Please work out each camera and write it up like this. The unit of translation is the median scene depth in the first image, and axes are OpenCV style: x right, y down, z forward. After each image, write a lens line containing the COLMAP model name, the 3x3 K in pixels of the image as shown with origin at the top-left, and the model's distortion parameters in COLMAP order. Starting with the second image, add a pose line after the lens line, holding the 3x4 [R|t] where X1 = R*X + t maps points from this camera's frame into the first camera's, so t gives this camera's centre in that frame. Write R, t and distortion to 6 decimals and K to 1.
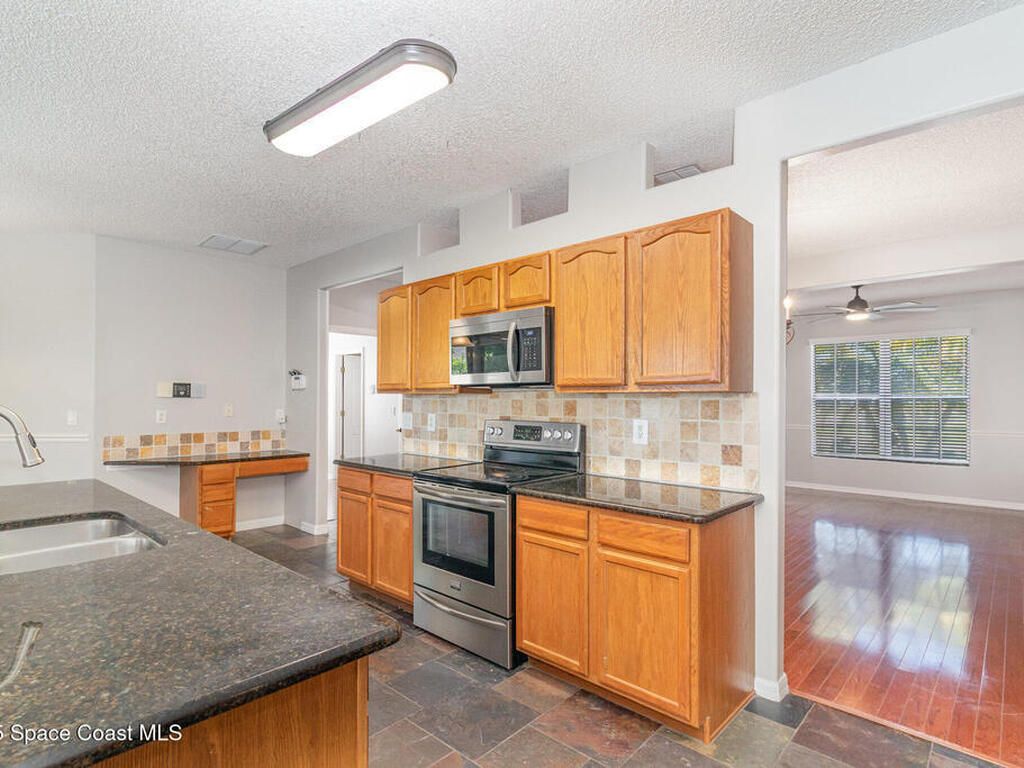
lens RADIAL K [[541.9, 0, 517.5], [0, 541.9, 382.9], [0, 0, 1]] dist [-0.004293, 0.000706]
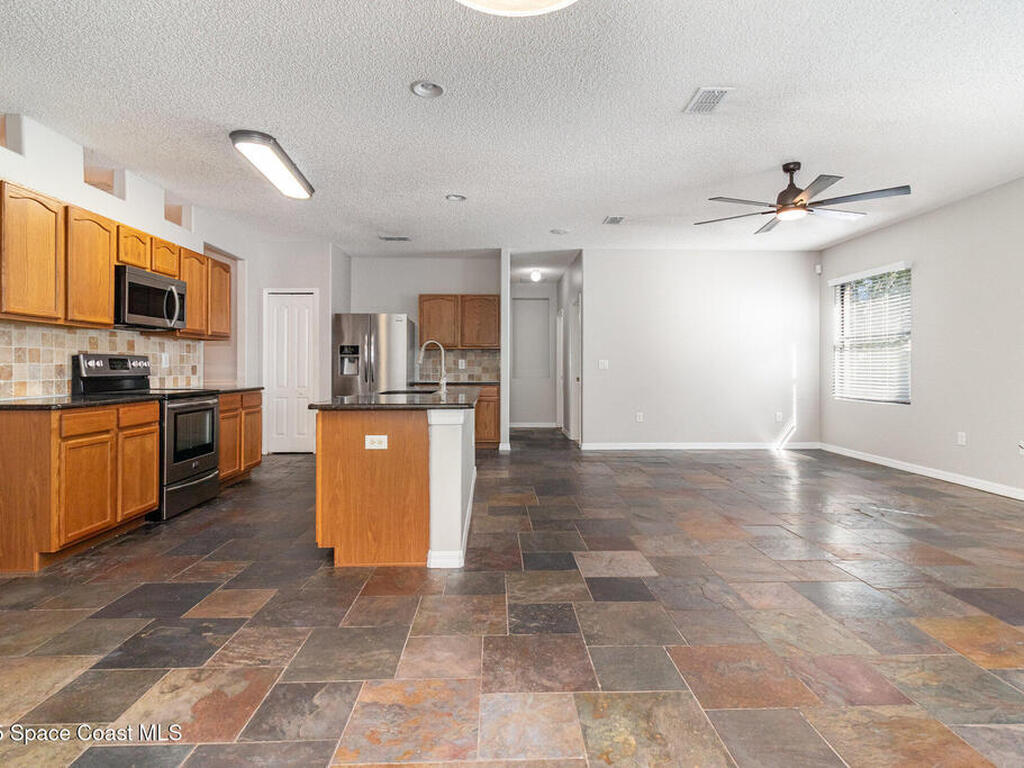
lens RADIAL K [[541.9, 0, 500.6], [0, 541.9, 366.1], [0, 0, 1]] dist [-0.004293, 0.000706]
pose [[-0.700196, 0.001259, 0.713950, -1.335391], [-0.018089, 0.999646, -0.019503, 0.093991], [-0.713722, -0.026570, -0.699925, 1.105502]]
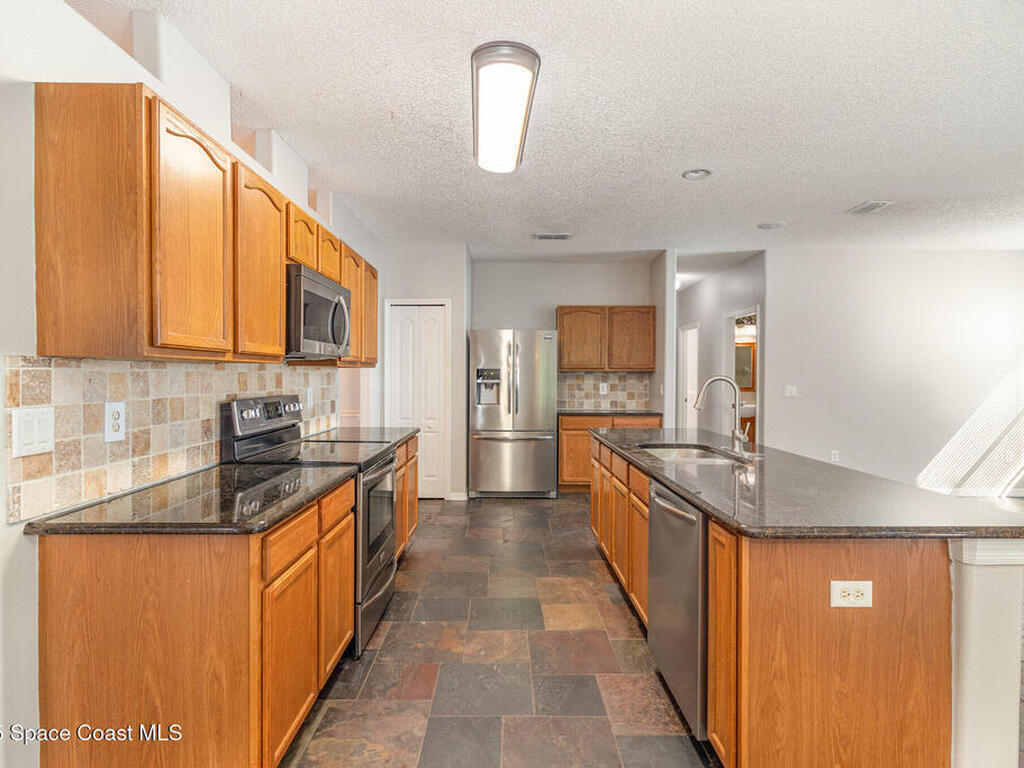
lens RADIAL K [[541.9, 0, 515.1], [0, 541.9, 384.3], [0, 0, 1]] dist [-0.004293, 0.000706]
pose [[-0.673168, -0.011923, 0.739394, -0.776412], [-0.021959, 0.999751, -0.003871, 0.039887], [-0.739164, -0.018842, -0.673262, 1.149937]]
